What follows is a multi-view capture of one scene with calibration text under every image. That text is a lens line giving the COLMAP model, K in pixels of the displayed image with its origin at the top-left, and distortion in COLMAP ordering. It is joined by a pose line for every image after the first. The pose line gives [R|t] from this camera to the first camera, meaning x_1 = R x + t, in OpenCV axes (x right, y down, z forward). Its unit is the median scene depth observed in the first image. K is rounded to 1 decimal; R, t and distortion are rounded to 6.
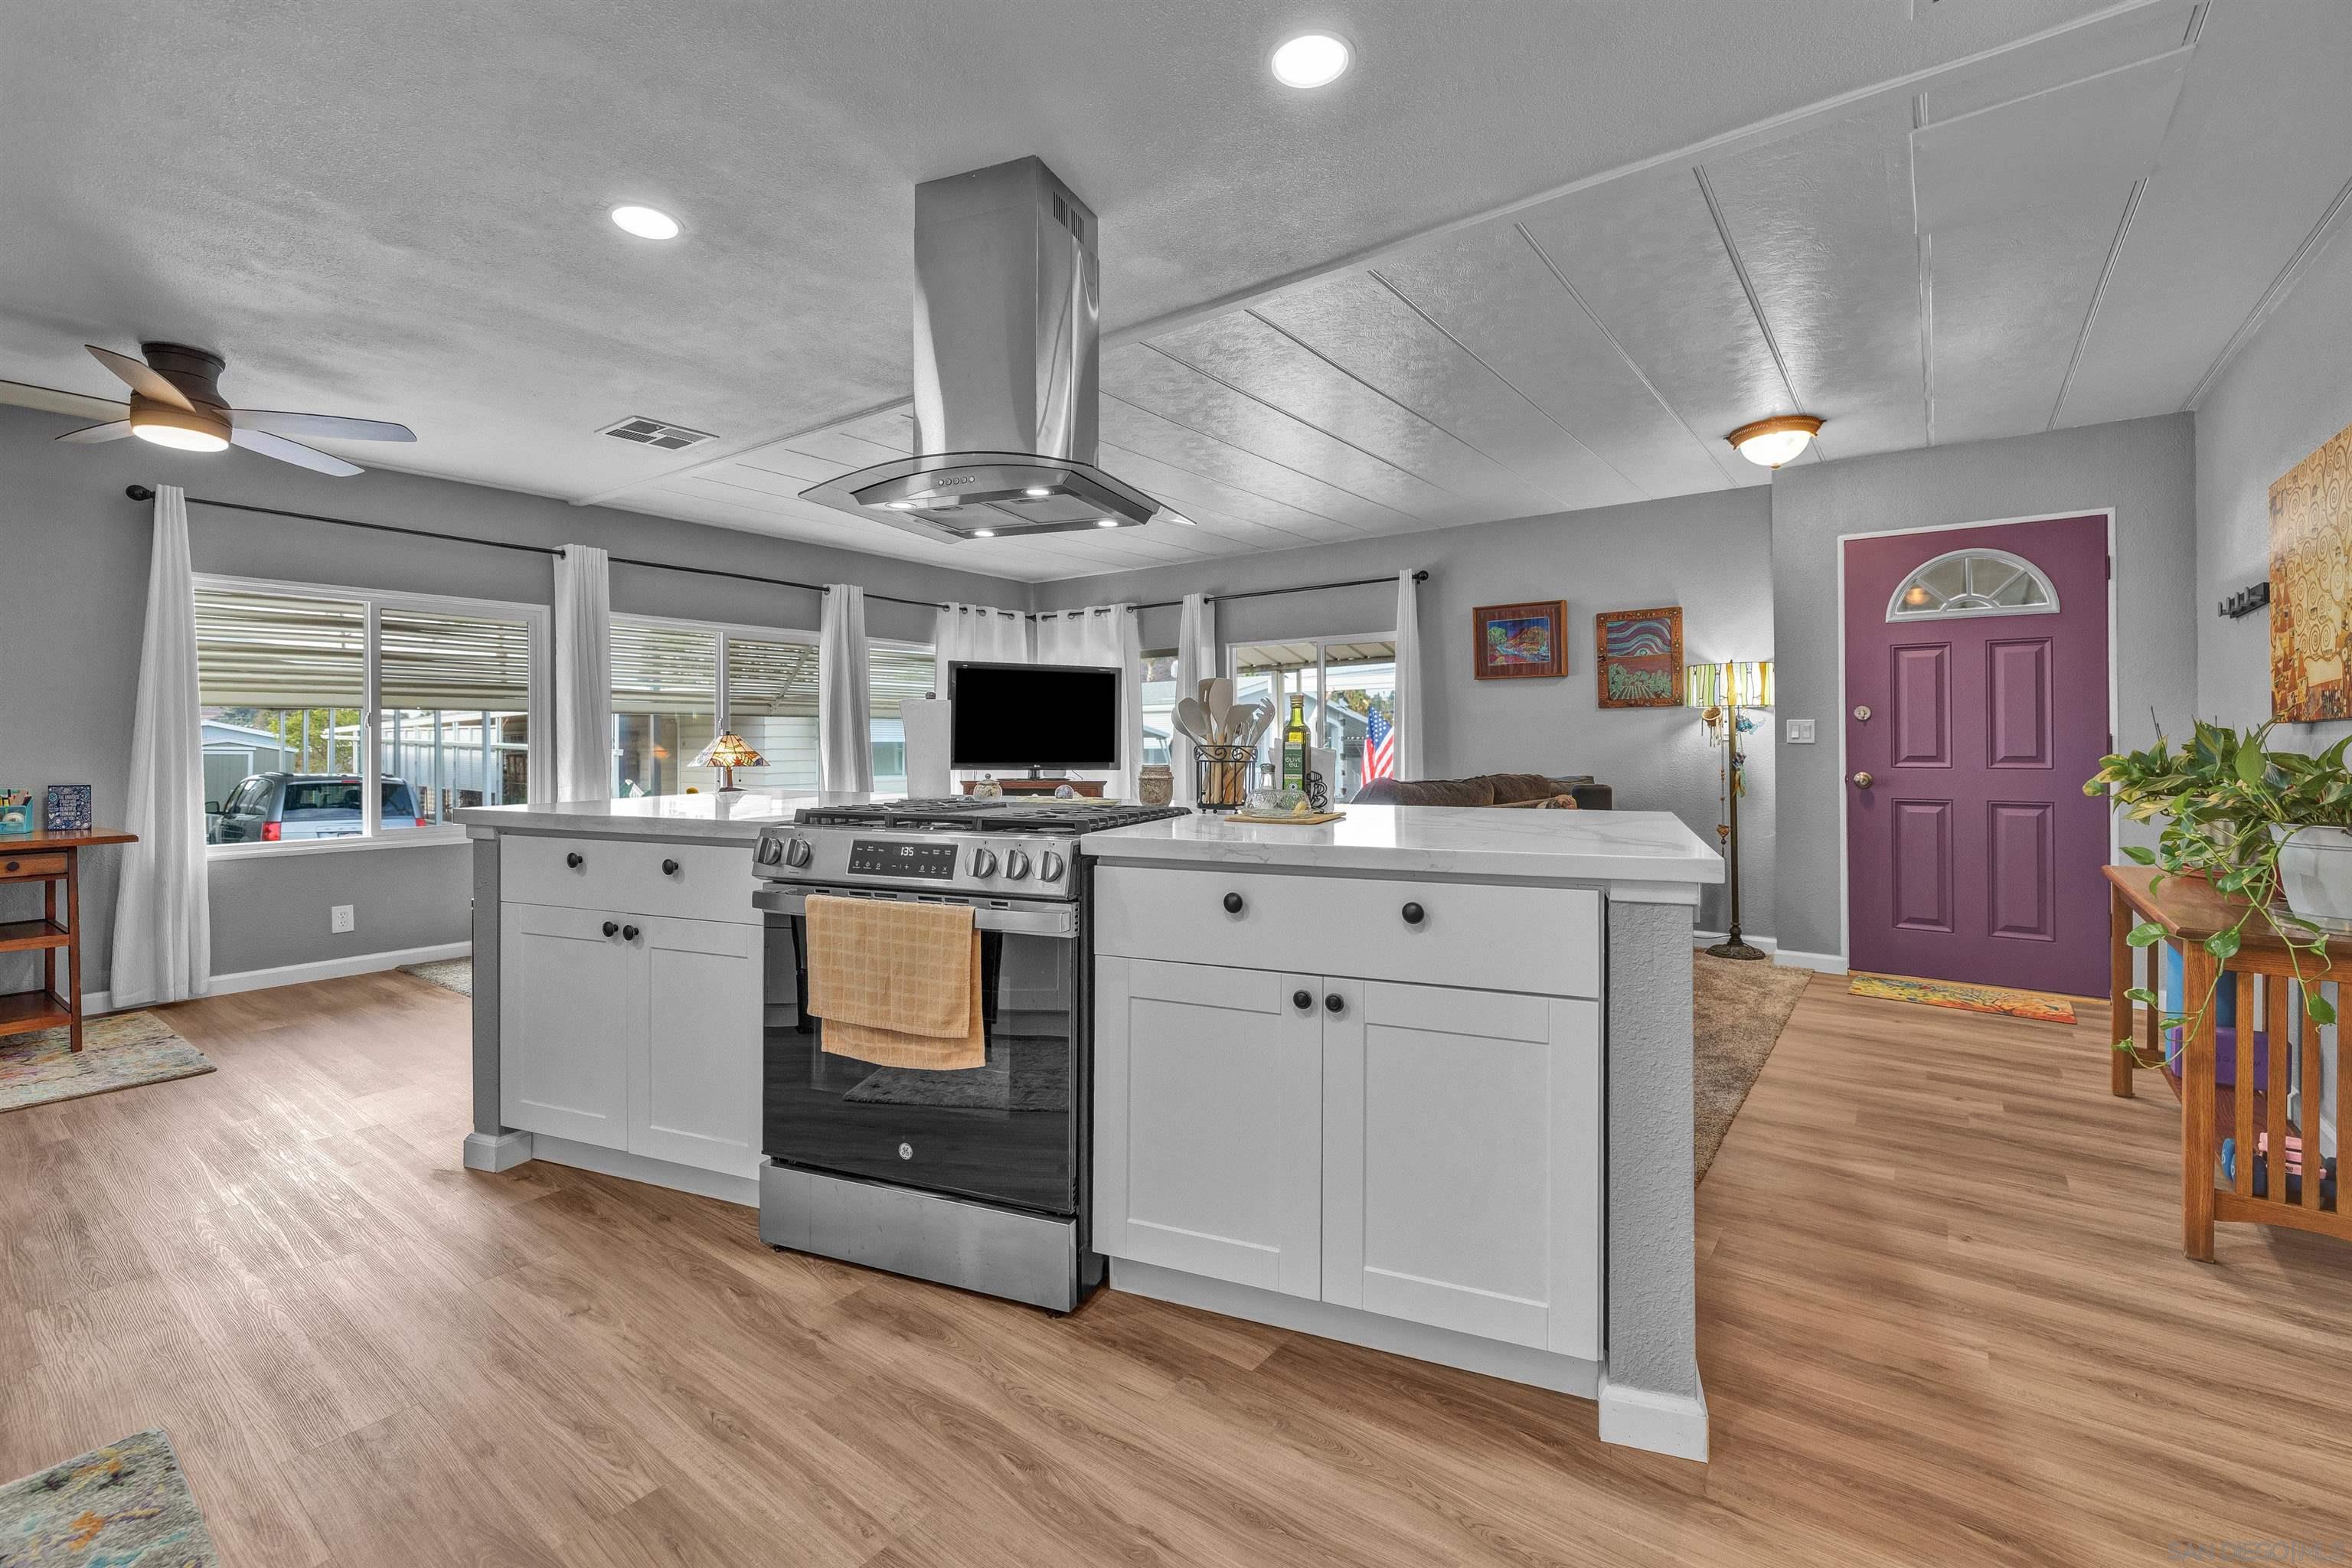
lens RADIAL K [[999.6, 0, 1183.2], [0, 999.6, 741.4], [0, 0, 1]] dist [0.003271, -0.001133]
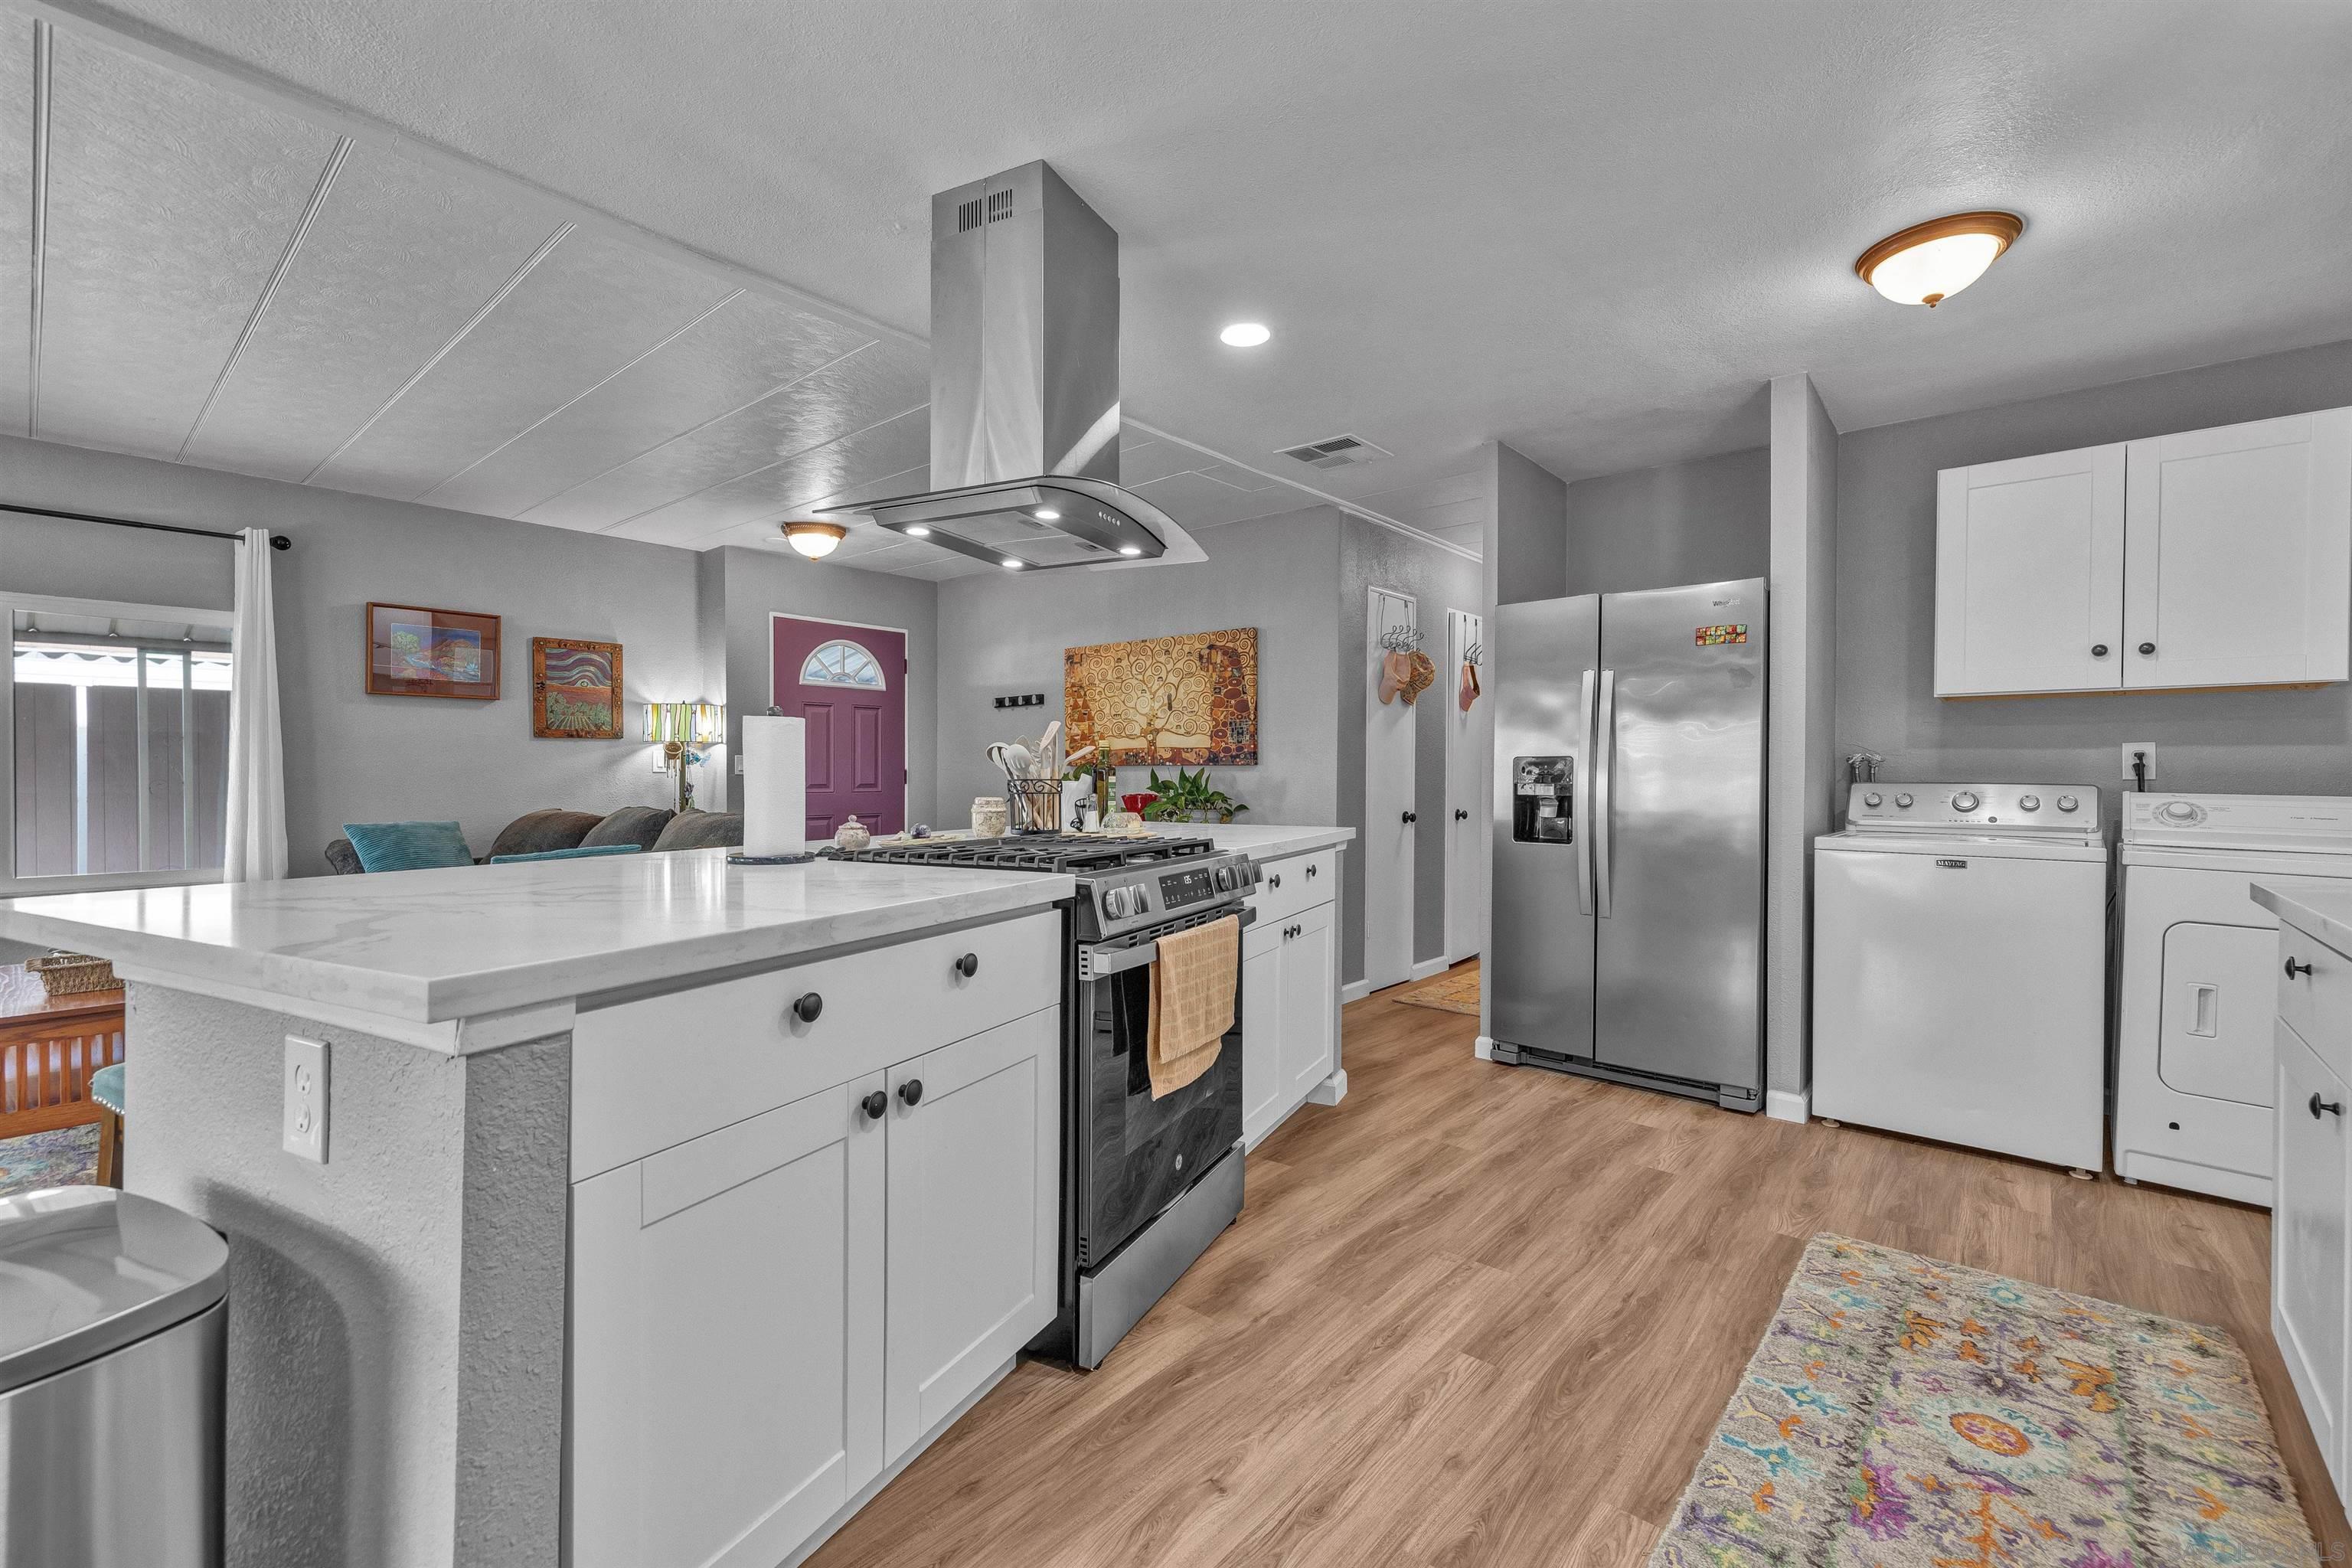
lens RADIAL K [[999.6, 0, 1168.1], [0, 999.6, 781.6], [0, 0, 1]] dist [0.003271, -0.001133]
pose [[0.074276, -0.006939, 0.997214, -0.542908], [-0.004318, 0.999964, 0.007280, -0.001246], [-0.997228, -0.004847, 0.074244, 0.379136]]
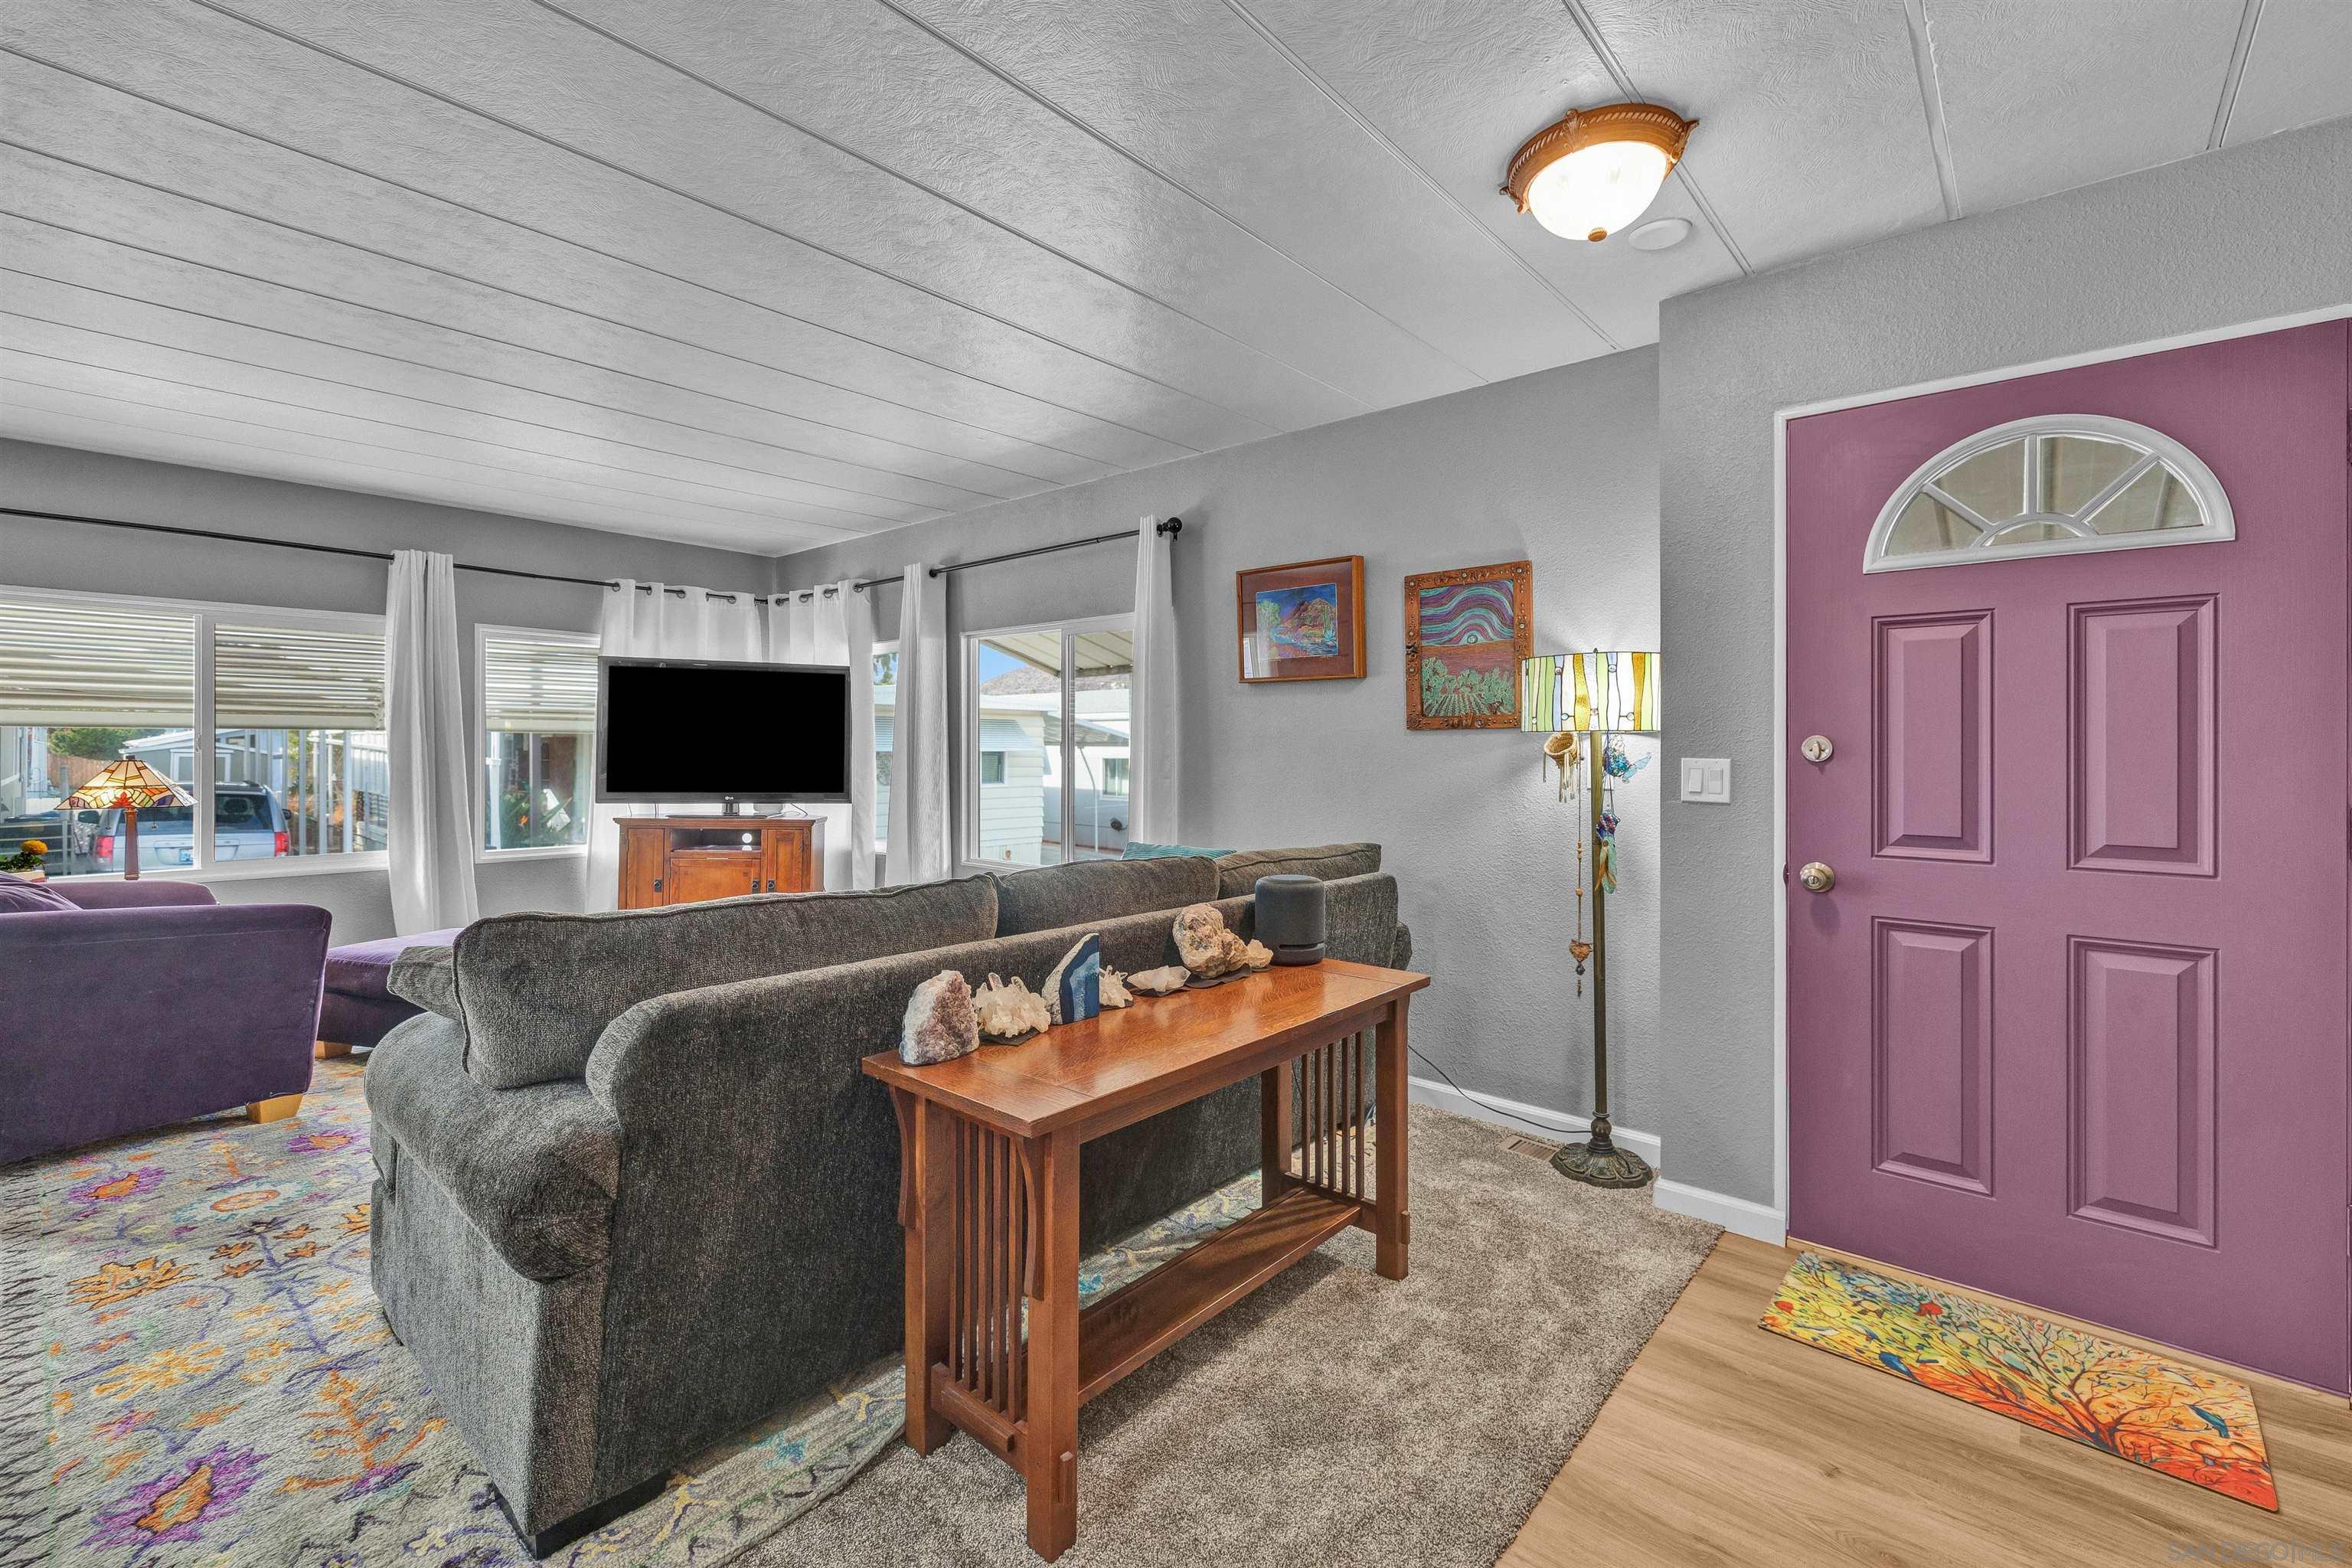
lens RADIAL K [[993.5, 0, 1168.5], [0, 993.5, 747.6], [0, 0, 1]] dist [0.000807, -0.000048]
pose [[0.997137, 0.007761, -0.075213, 0.355955], [-0.007617, 0.999969, 0.002207, -0.025532], [0.075228, -0.001627, 0.997165, 0.428607]]
